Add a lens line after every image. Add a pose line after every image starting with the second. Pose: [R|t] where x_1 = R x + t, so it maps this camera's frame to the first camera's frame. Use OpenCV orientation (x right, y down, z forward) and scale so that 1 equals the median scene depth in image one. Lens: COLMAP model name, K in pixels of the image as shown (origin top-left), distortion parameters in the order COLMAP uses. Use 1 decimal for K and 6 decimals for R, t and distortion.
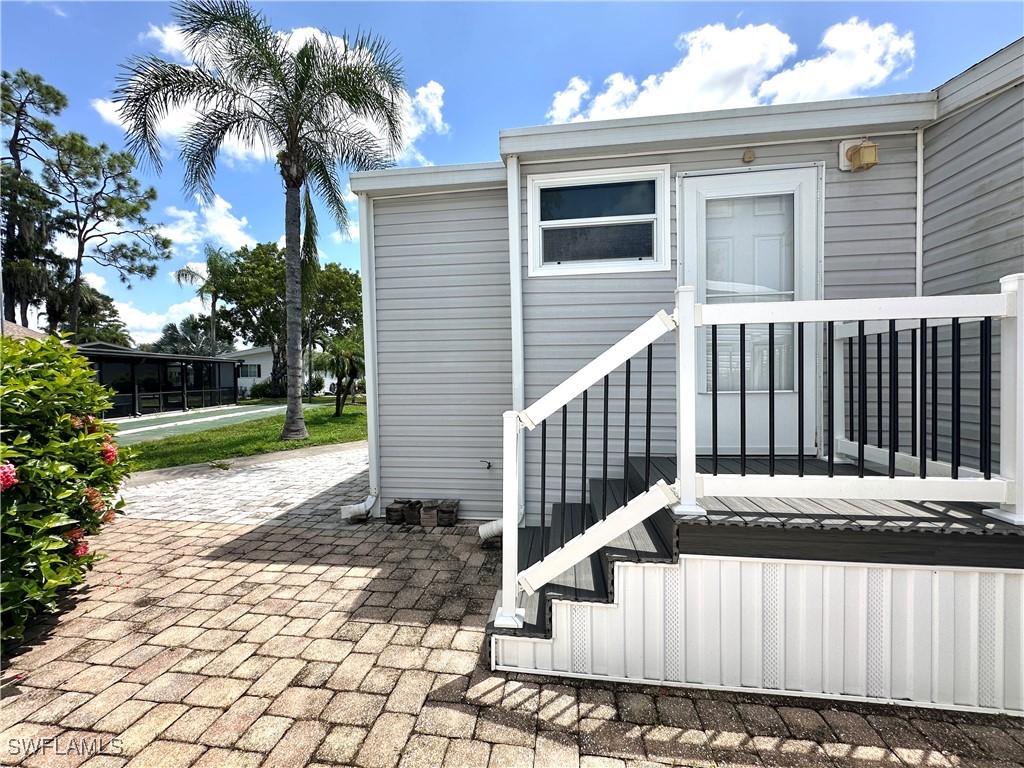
lens RADIAL K [[411.3, 0, 510.7], [0, 411.3, 385.3], [0, 0, 1]] dist [-0.006486, 0.001778]
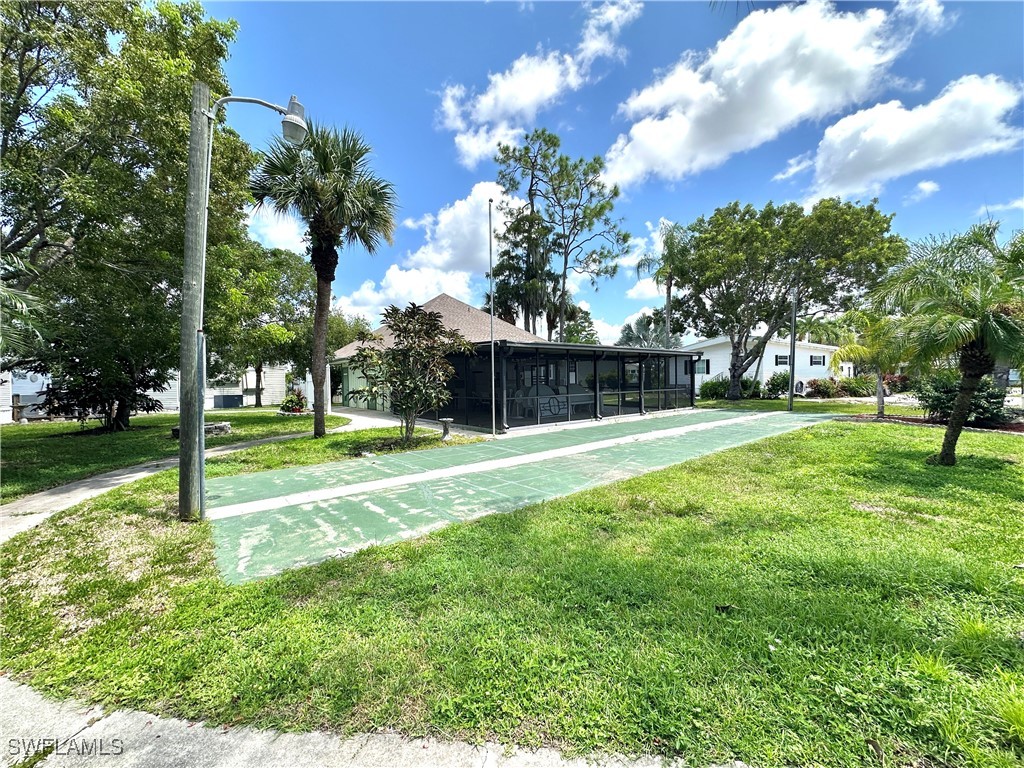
lens RADIAL K [[411.3, 0, 510.7], [0, 411.3, 385.3], [0, 0, 1]] dist [-0.006486, 0.001778]
pose [[0.570241, 0.017040, -0.821300, -0.184248], [-0.011164, 0.999853, 0.012993, -0.003214], [0.821401, 0.001760, 0.570348, 0.213209]]
